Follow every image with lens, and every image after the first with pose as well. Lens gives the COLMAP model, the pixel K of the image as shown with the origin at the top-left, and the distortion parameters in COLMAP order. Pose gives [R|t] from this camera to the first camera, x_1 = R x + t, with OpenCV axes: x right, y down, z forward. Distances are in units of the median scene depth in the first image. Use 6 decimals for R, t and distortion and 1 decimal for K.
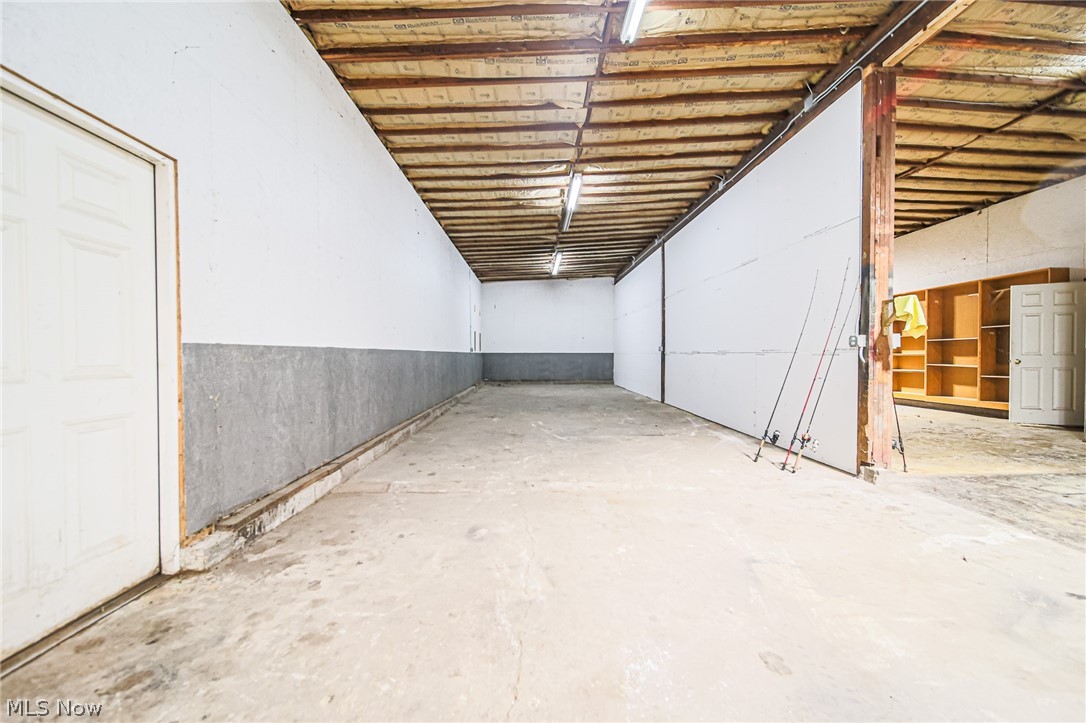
lens RADIAL K [[435.2, 0, 570.4], [0, 435.2, 368.2], [0, 0, 1]] dist [0.001544, 0.000171]
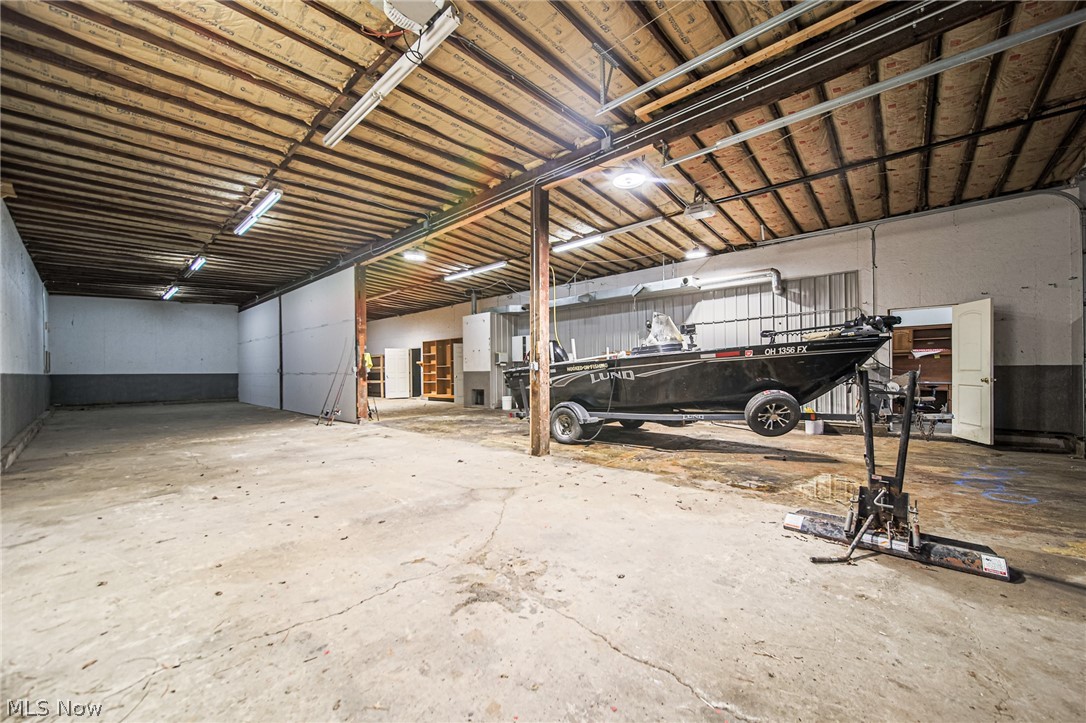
lens RADIAL K [[435.2, 0, 570.4], [0, 435.2, 368.2], [0, 0, 1]] dist [0.001544, 0.000171]
pose [[0.736774, -0.001190, 0.676138, -0.045883], [0.028813, 0.999145, -0.029639, 0.015497], [-0.675525, 0.041319, 0.736178, -0.654761]]
